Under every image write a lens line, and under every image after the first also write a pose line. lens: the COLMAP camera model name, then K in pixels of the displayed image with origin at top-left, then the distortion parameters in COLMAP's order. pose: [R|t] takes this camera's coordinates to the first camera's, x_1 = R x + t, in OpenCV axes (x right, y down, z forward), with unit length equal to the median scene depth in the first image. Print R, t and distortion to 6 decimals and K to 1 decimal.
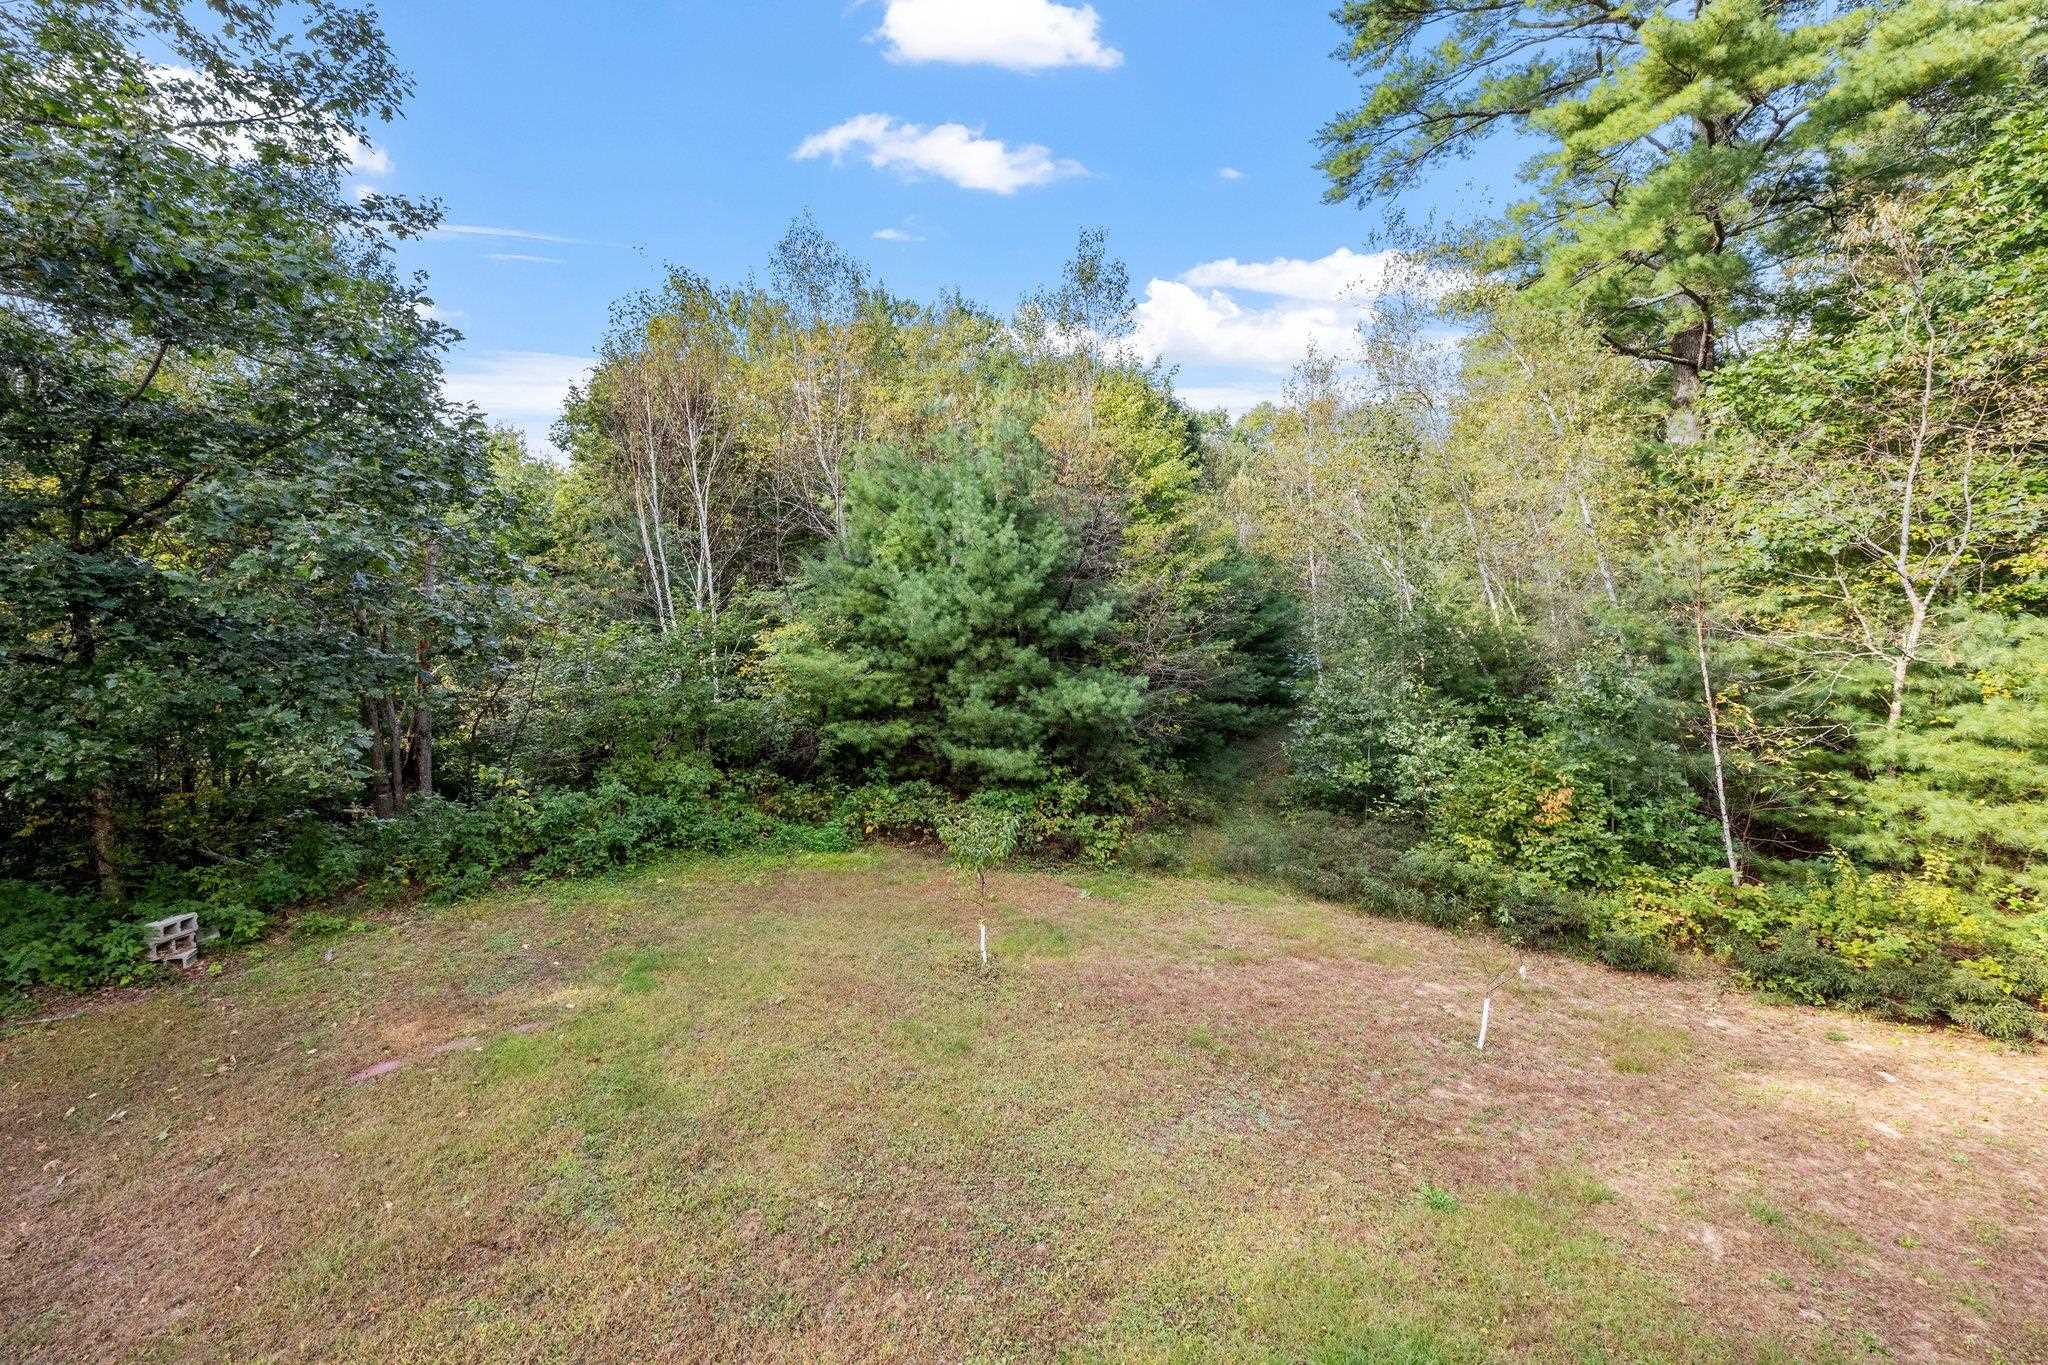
lens RADIAL K [[838.5, 0, 1006.2], [0, 838.5, 682.1], [0, 0, 1]] dist [0.002464, 0.000028]
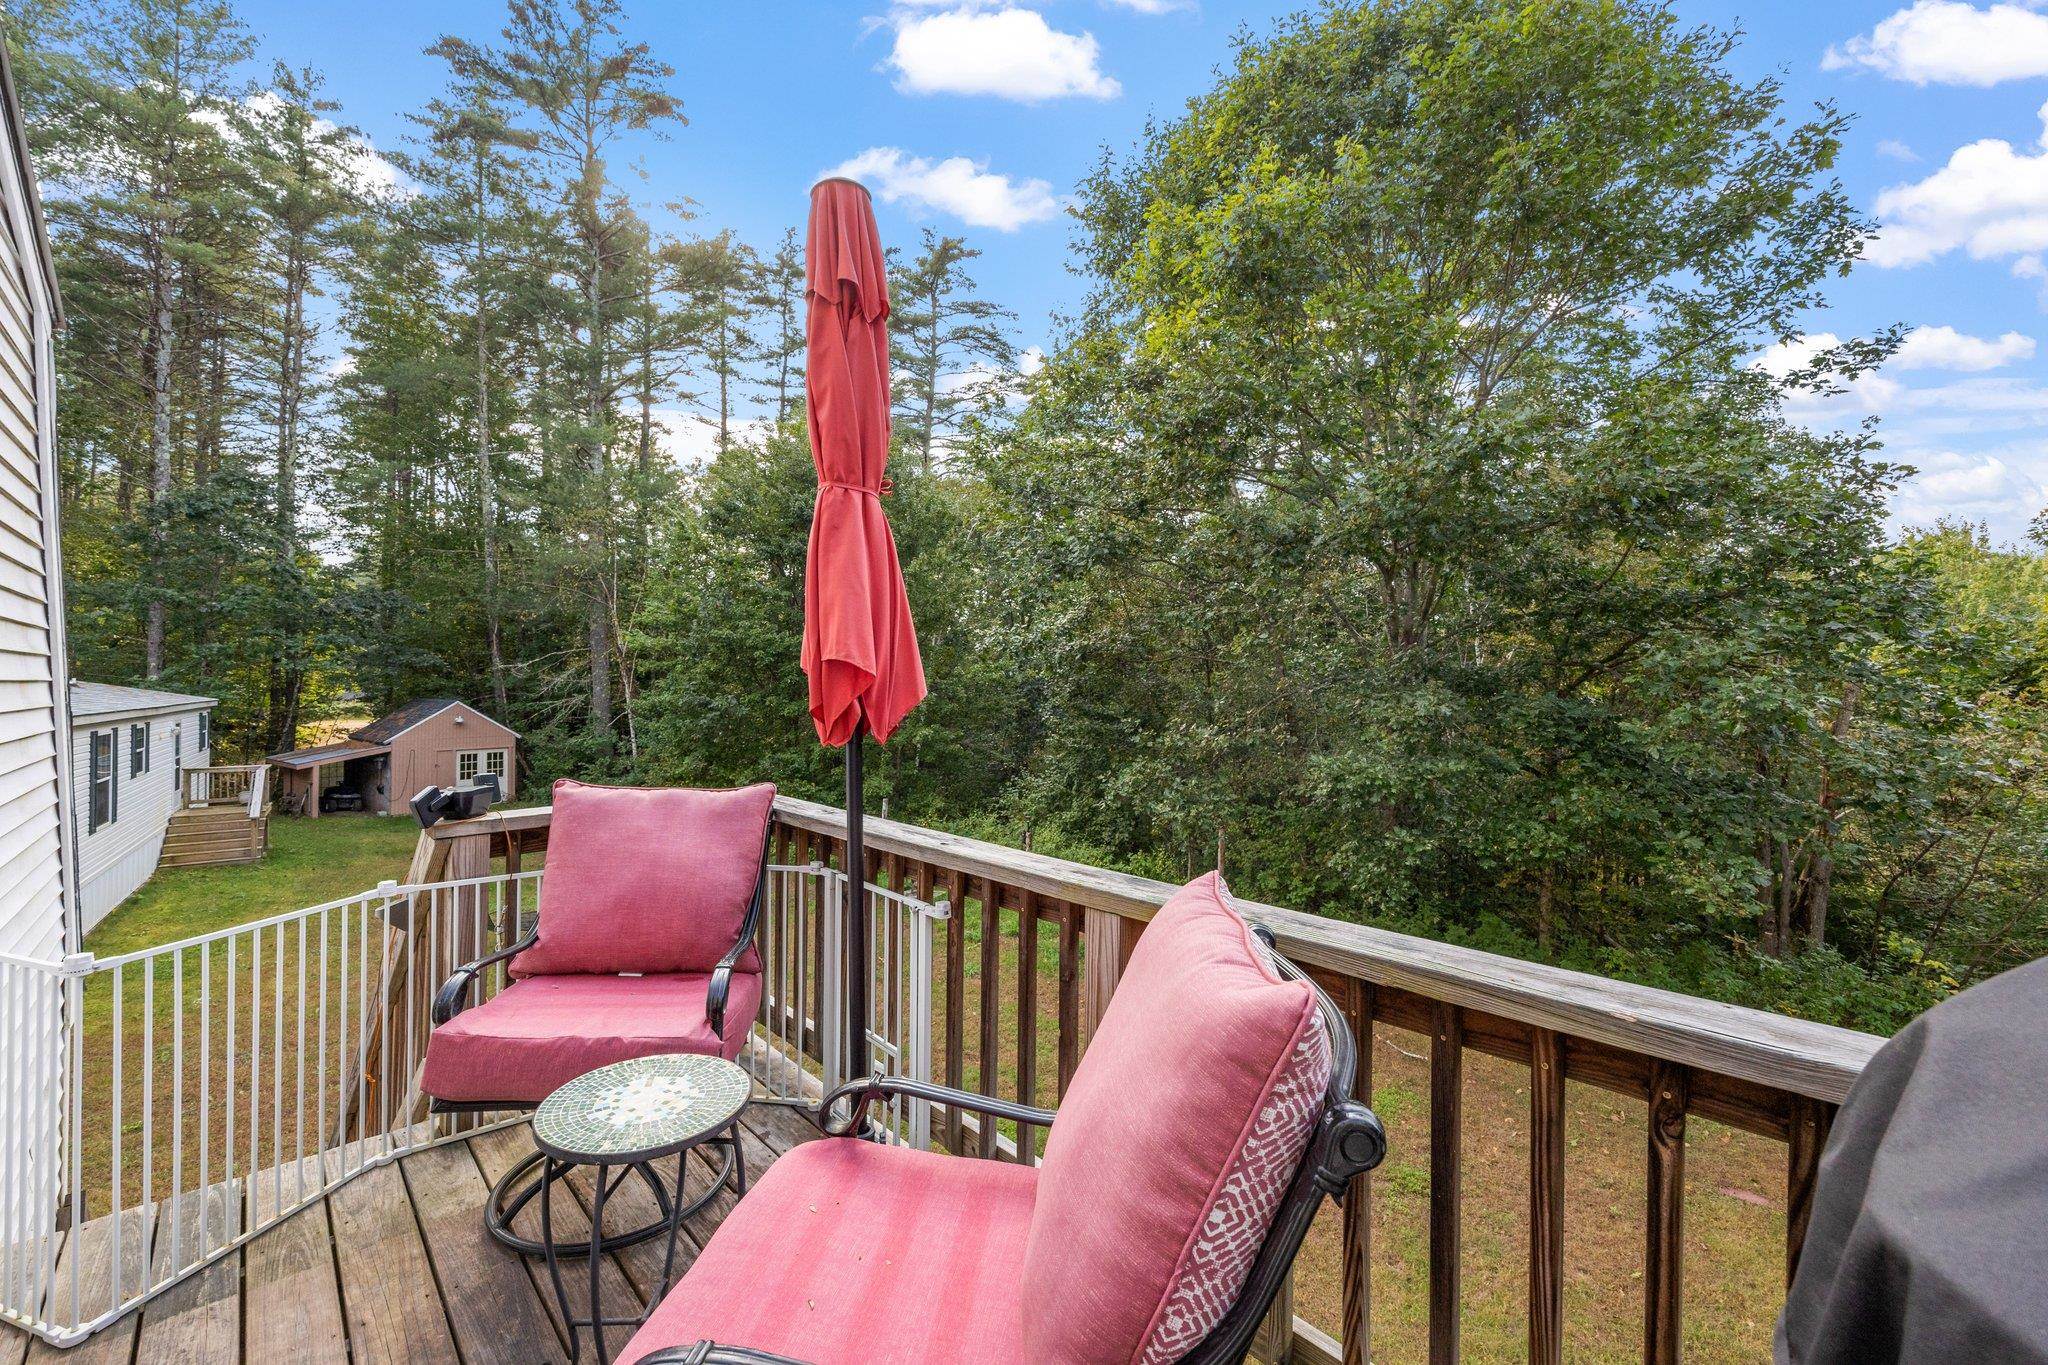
lens RADIAL K [[784.3, 0, 1022.5], [0, 784.3, 678.2], [0, 0, 1]] dist [0.000593, -0.006432]
pose [[0.159412, -0.009101, -0.987170, 0.061063], [-0.143037, 0.989193, -0.032218, -0.015315], [0.976795, 0.146338, 0.156387, -0.102531]]
